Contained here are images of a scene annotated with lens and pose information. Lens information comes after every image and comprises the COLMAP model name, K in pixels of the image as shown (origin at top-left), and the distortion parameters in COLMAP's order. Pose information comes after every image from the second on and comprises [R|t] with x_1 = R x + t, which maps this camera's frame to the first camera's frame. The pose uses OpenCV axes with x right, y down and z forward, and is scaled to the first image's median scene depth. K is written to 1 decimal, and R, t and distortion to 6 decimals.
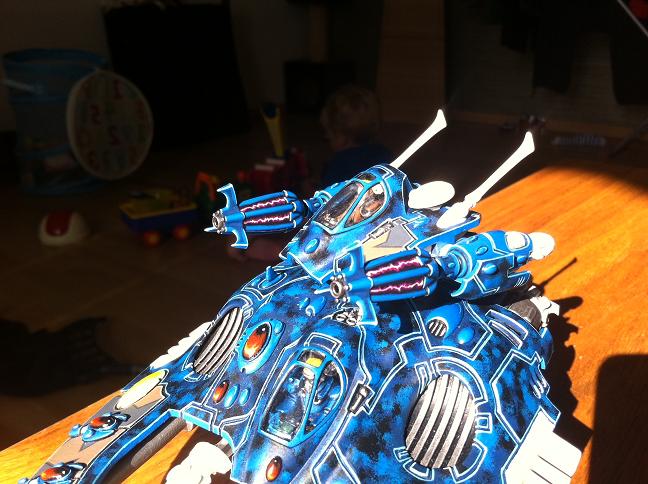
lens RADIAL K [[555.2, 0, 319.5], [0, 555.2, 243.3], [0, 0, 1]] dist [0.078456, -0.068188]
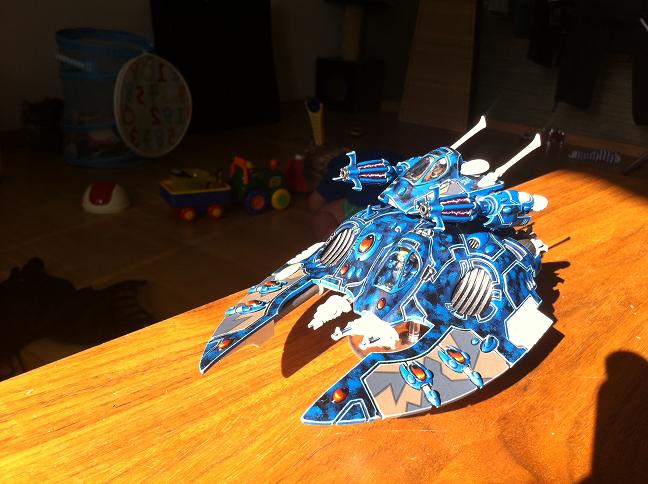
lens RADIAL K [[555.2, 0, 328.4], [0, 555.2, 241.1], [0, 0, 1]] dist [0.078456, -0.068188]
pose [[0.996751, 0.080457, -0.003820, -0.129169], [-0.080446, 0.996754, 0.003095, 0.099710], [0.004056, -0.002778, 0.999988, -0.405449]]
